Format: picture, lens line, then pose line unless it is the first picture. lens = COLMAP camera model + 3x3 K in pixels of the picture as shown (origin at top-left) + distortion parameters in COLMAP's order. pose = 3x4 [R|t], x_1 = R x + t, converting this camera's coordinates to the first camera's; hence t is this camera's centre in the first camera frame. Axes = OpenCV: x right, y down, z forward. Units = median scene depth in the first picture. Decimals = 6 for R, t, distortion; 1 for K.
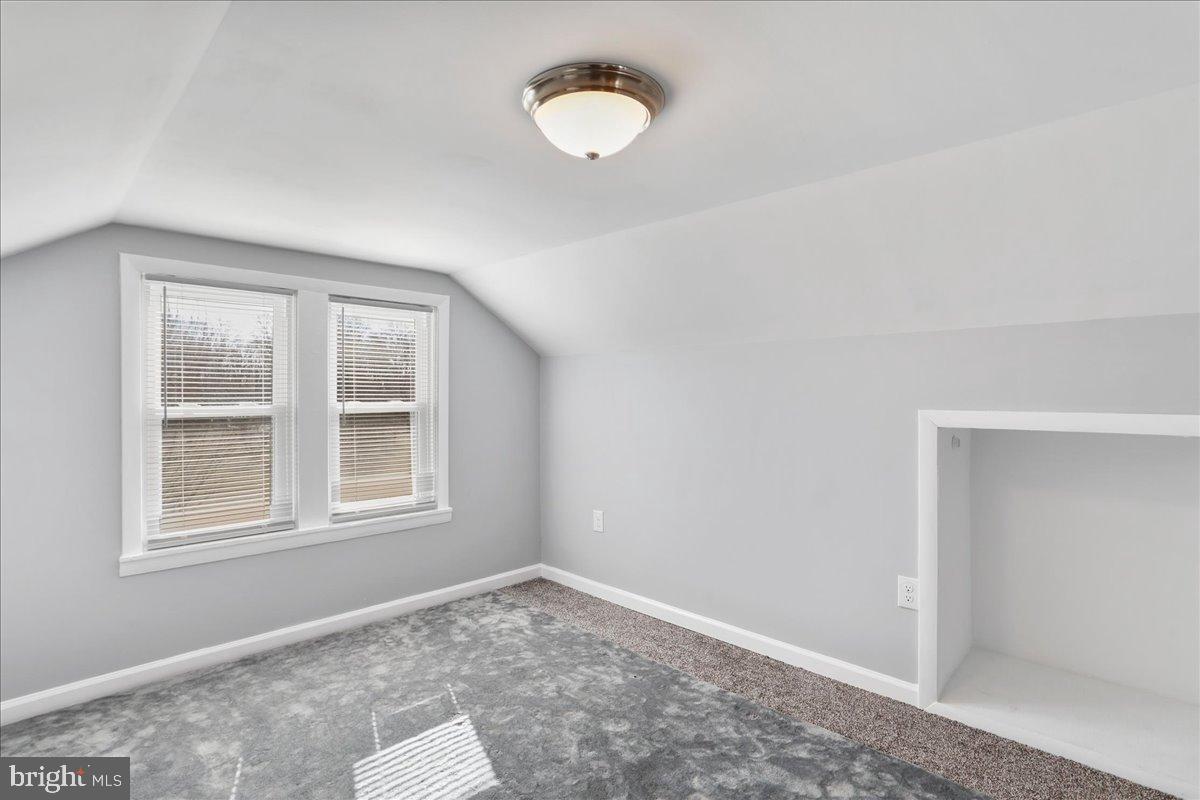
lens RADIAL K [[581.1, 0, 597.0], [0, 581.1, 396.7], [0, 0, 1]] dist [-0.043525, 0.025235]
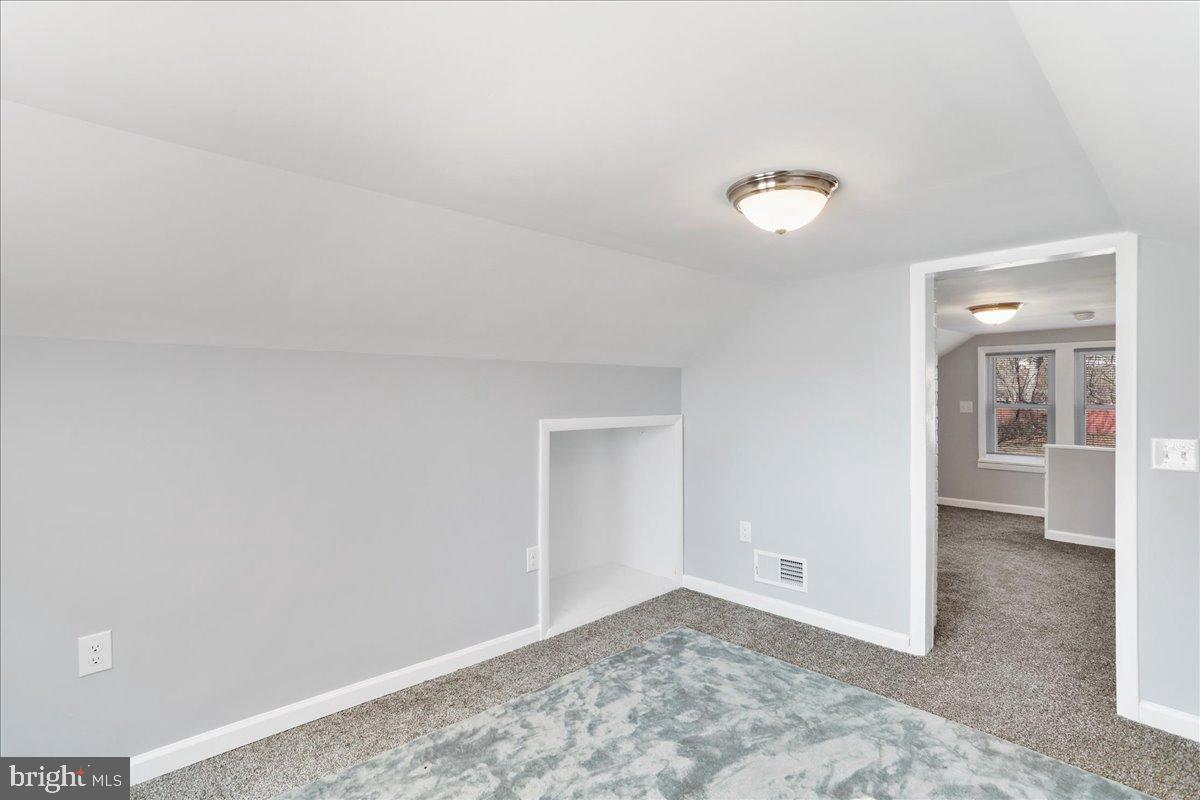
lens RADIAL K [[581.1, 0, 597.0], [0, 581.1, 396.7], [0, 0, 1]] dist [-0.043525, 0.025235]
pose [[0.033590, 0.006944, 0.999412, -0.798341], [0.010540, 0.999918, -0.007302, -0.020540], [-0.999380, 0.010779, 0.033514, 0.812686]]
